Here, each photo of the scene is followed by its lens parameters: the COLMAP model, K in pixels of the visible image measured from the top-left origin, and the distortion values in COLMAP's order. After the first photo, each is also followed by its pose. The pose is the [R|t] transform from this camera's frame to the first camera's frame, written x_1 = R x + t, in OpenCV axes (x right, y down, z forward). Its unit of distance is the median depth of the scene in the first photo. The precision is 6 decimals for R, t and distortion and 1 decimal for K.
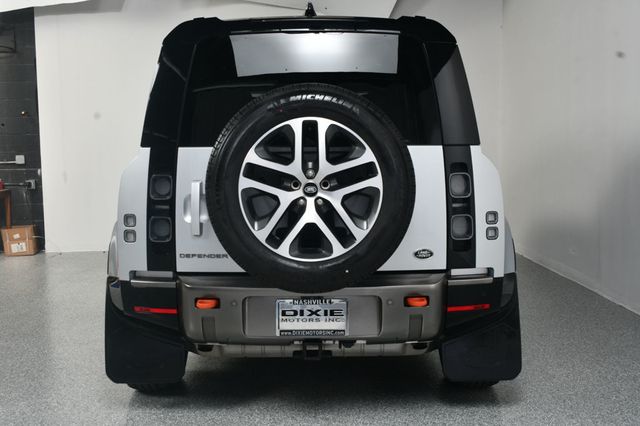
lens RADIAL K [[743.0, 0, 316.8], [0, 743.0, 211.6], [0, 0, 1]] dist [0.030725, 0.000000]
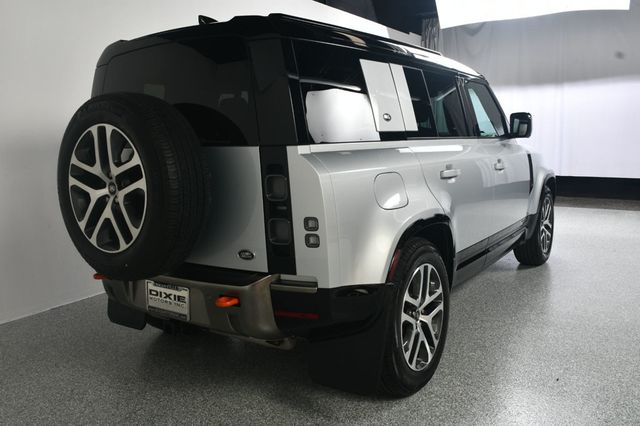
lens RADIAL K [[543.1, 0, 321.3], [0, 543.1, 215.1], [0, 0, 1]] dist [-0.045060, -0.001070]
pose [[0.824062, 0.070288, -0.562122, 0.636454], [-0.032474, 0.996502, 0.076997, -0.056209], [0.565568, -0.045196, 0.823463, 0.461802]]
